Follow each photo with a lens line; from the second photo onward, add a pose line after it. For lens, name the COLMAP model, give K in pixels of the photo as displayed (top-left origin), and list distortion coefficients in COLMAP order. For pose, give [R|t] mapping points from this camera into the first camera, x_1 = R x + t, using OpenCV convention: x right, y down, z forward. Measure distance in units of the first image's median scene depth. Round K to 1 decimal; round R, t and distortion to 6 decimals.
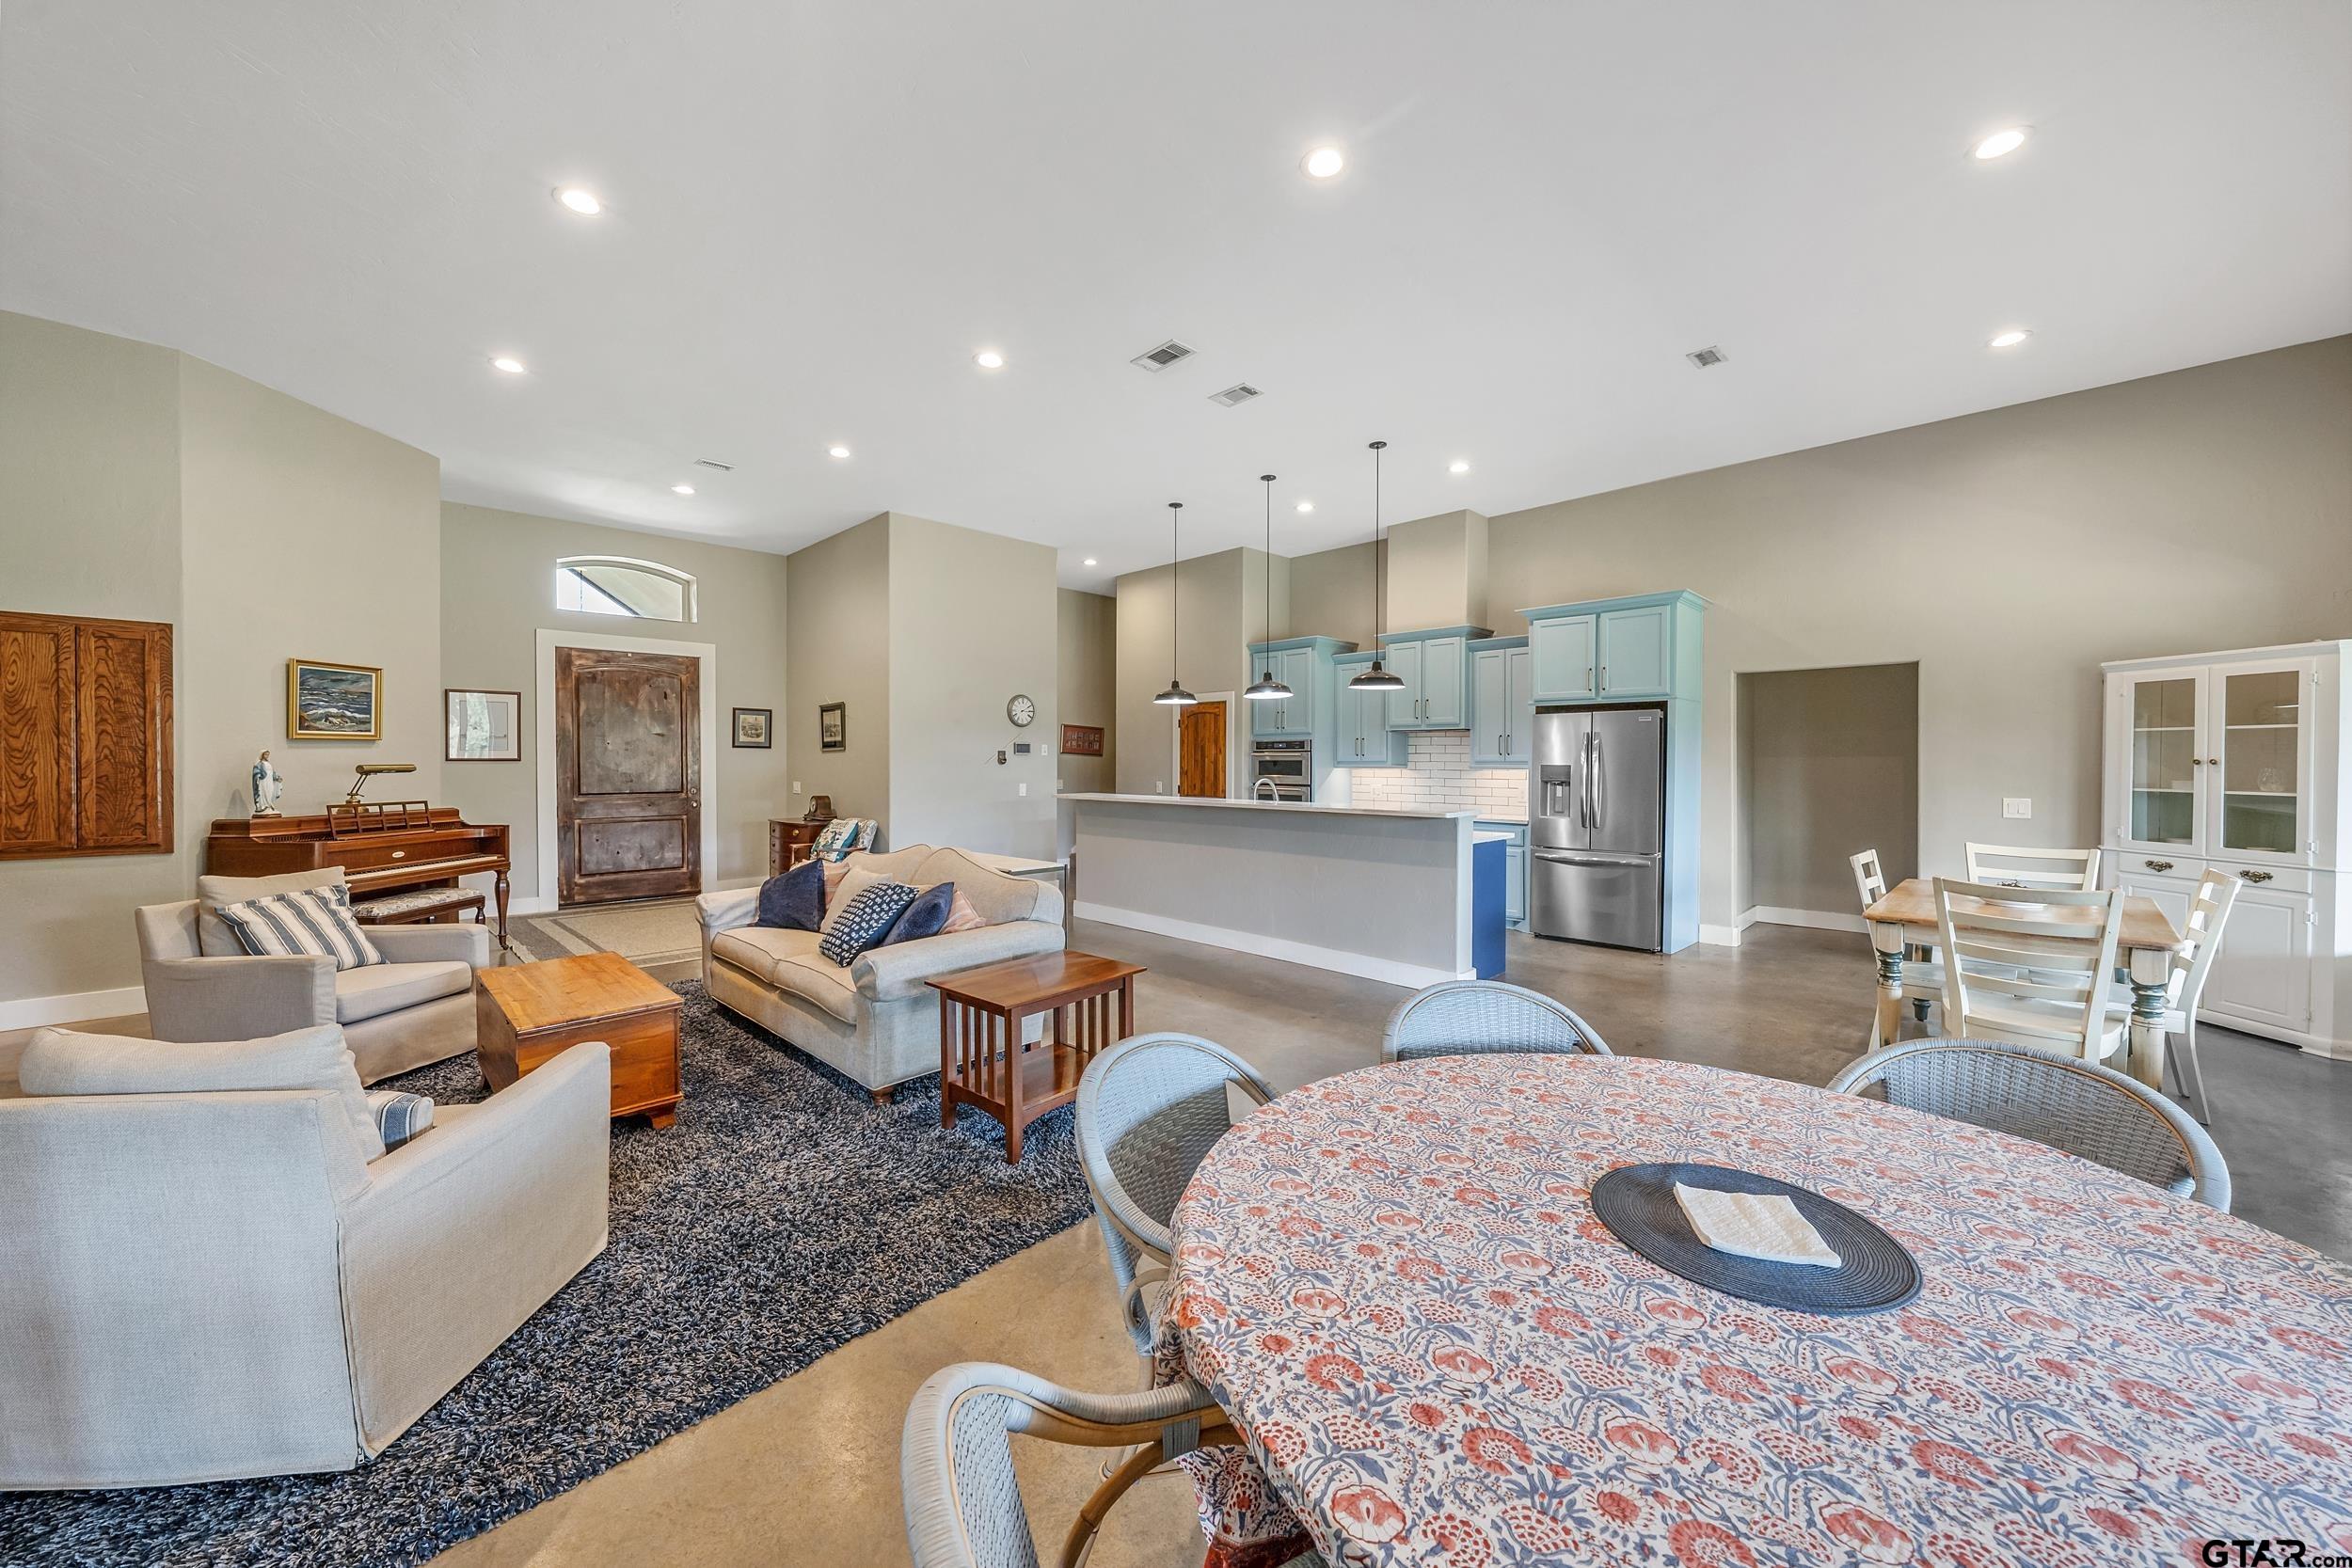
lens RADIAL K [[846.9, 0, 1159.1], [0, 846.9, 771.1], [0, 0, 1]] dist [-0.005592, -0.000213]
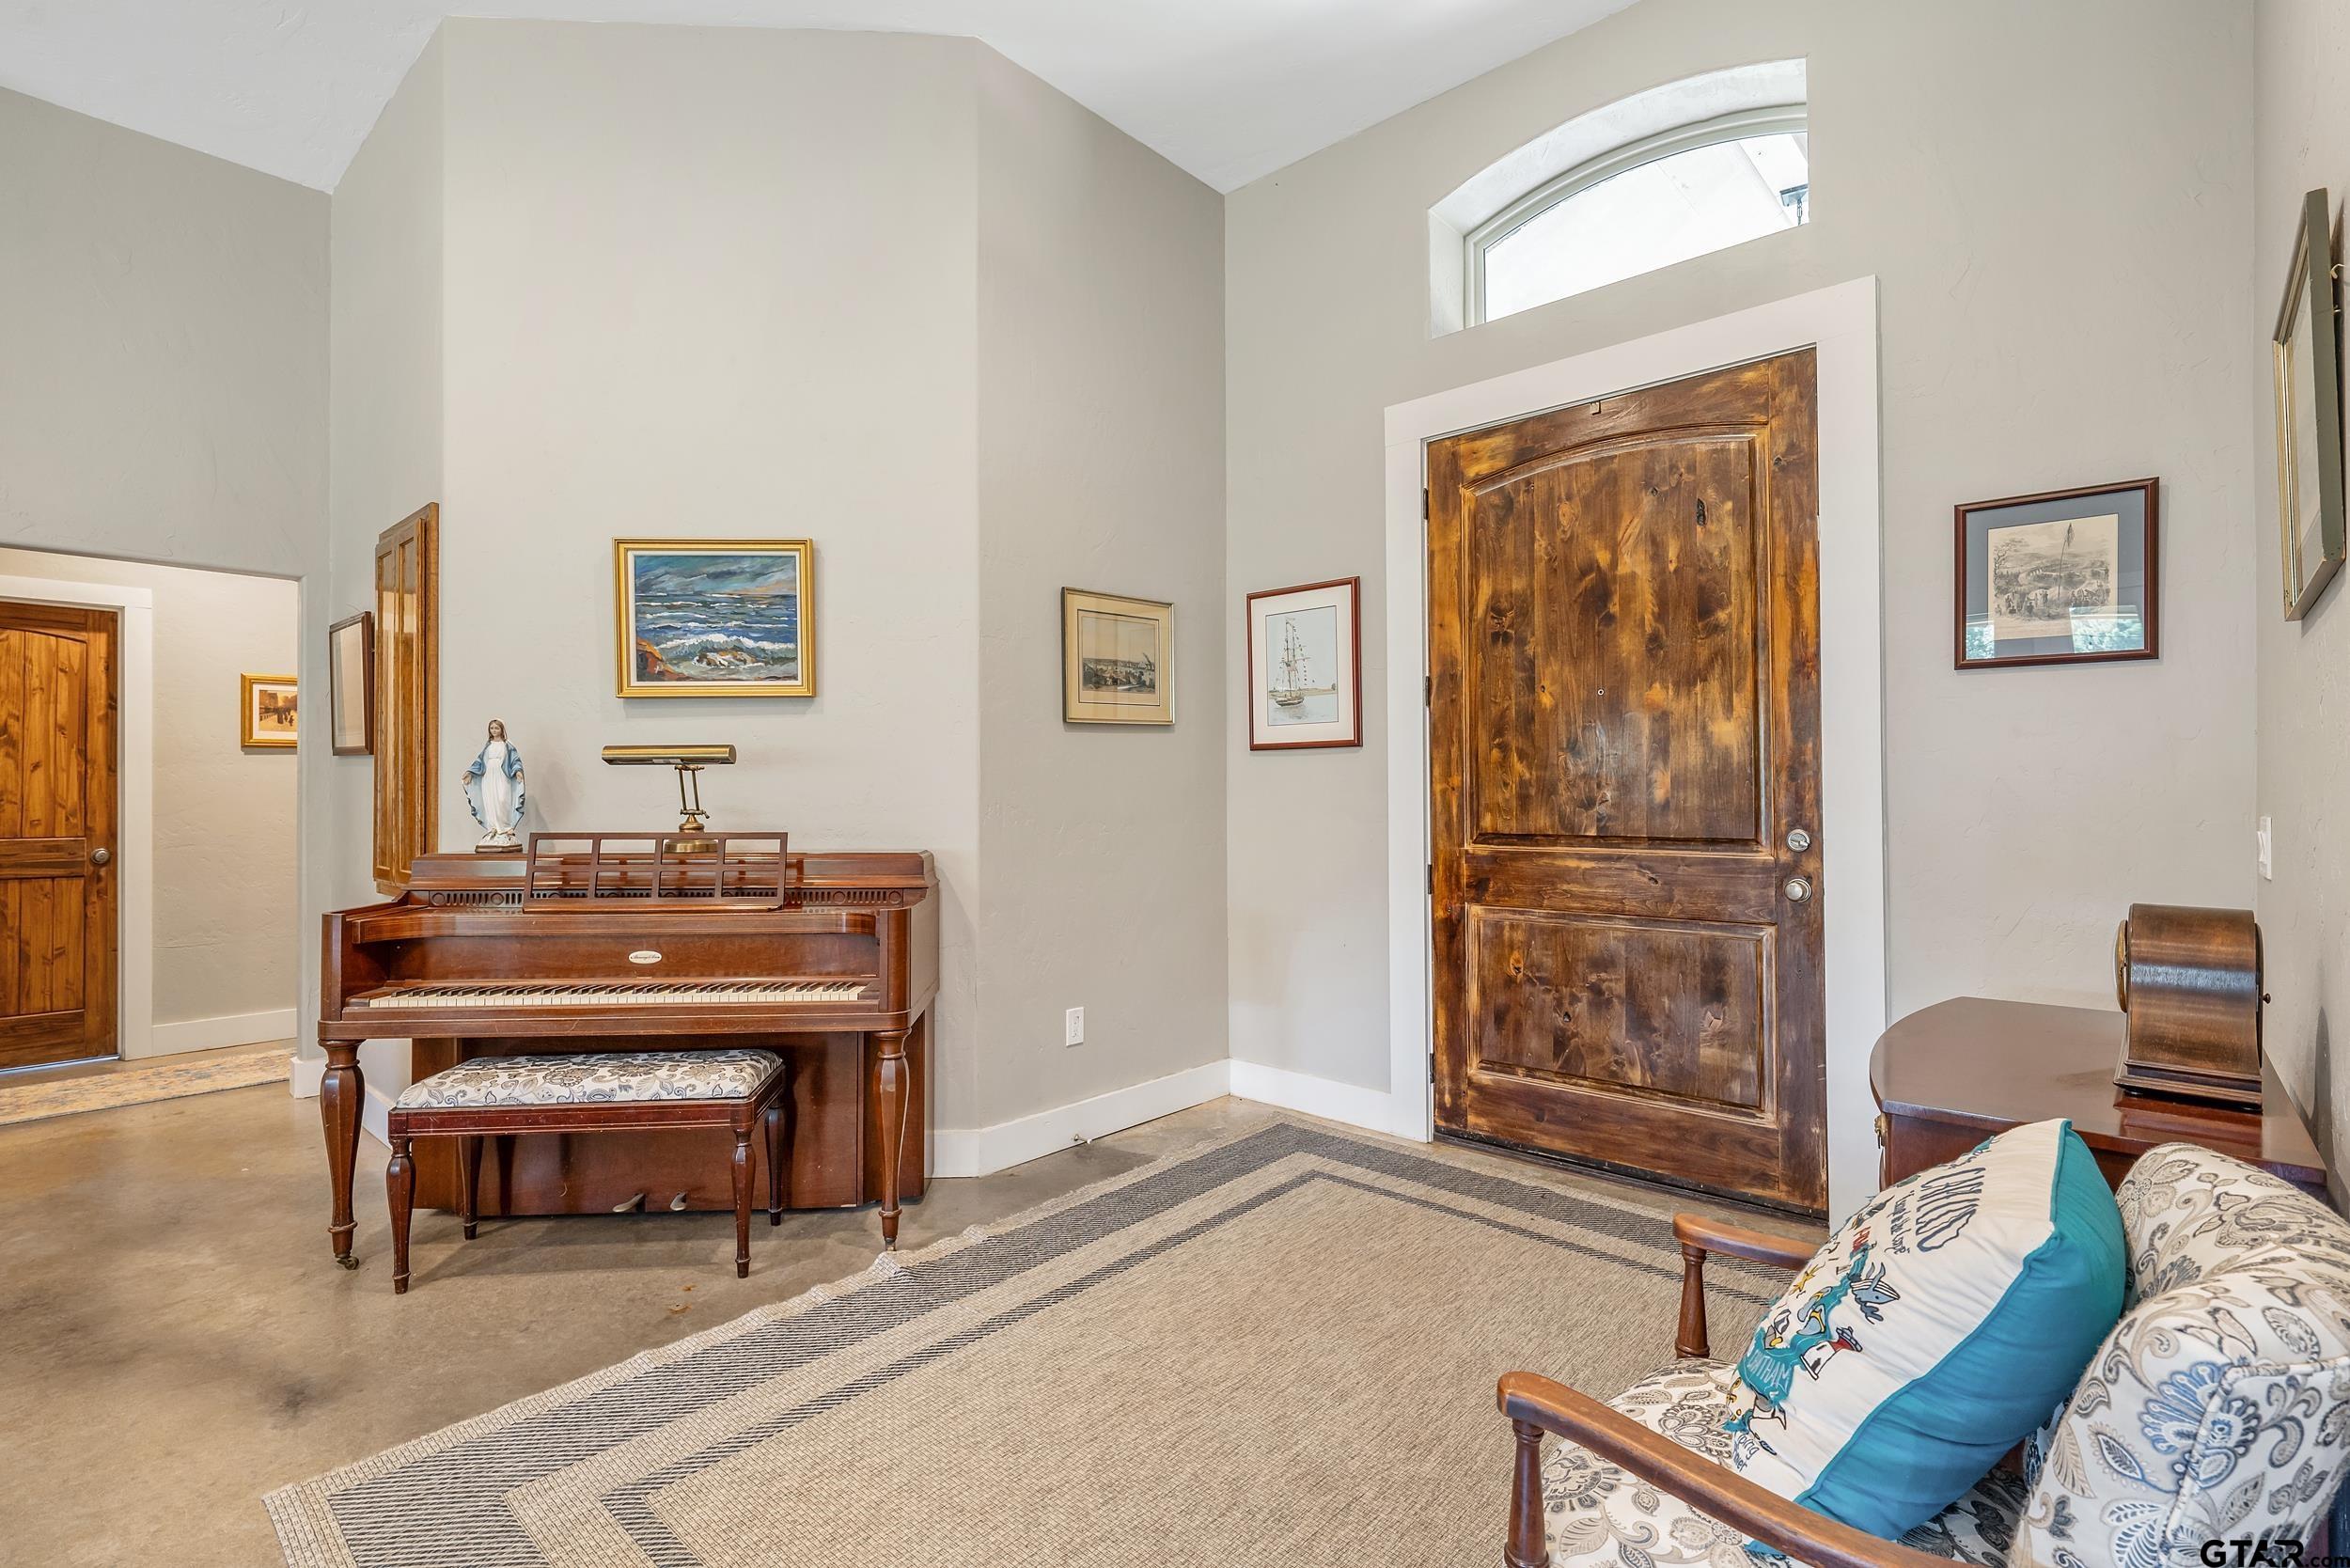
lens RADIAL K [[1119.2, 0, 1173.6], [0, 1119.2, 778.7], [0, 0, 1]] dist [-0.004400, 0.000758]
pose [[0.067211, -0.010788, -0.997680, -0.242107], [-0.006132, 0.999918, -0.011225, 0.010826], [0.997720, 0.006872, 0.067140, 0.919386]]
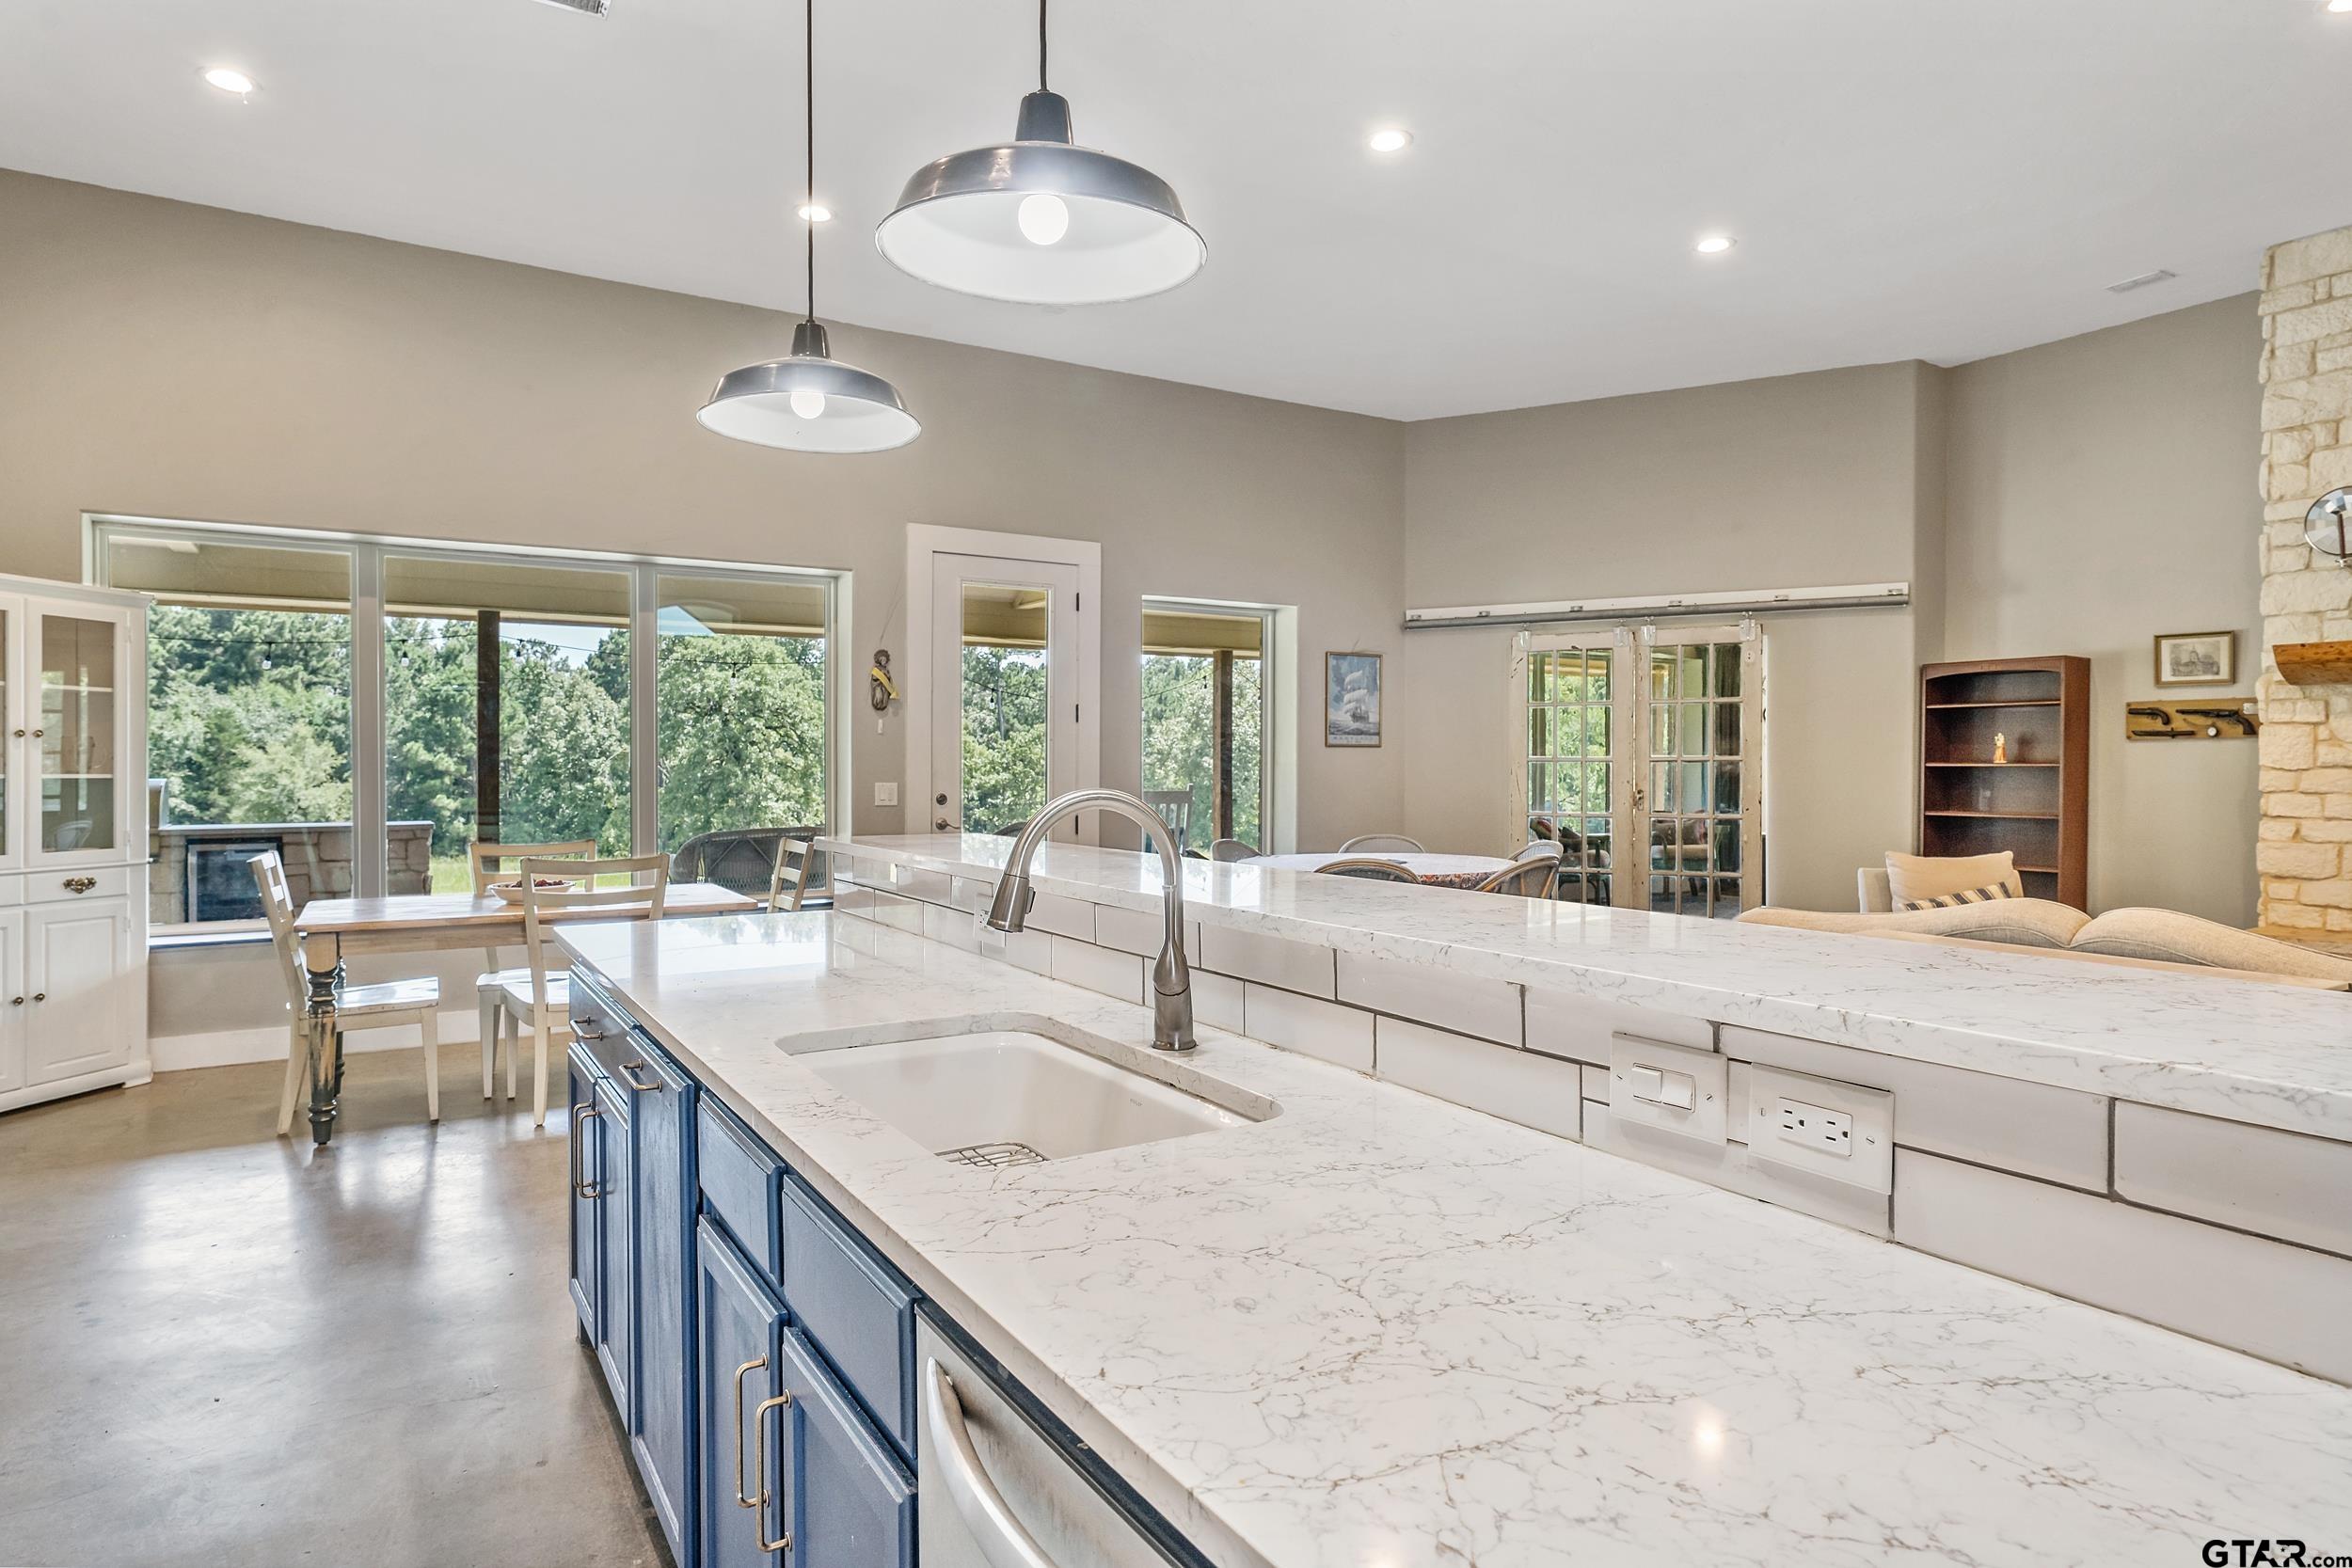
lens RADIAL K [[1315.4, 0, 1167.8], [0, 1315.4, 779.7], [0, 0, 1]] dist [0.007022, -0.000549]
pose [[-0.978721, -0.004187, 0.205151, 0.052553], [0.000902, 0.999694, 0.024705, 0.000421], [-0.205192, 0.024364, -0.978418, 1.105993]]
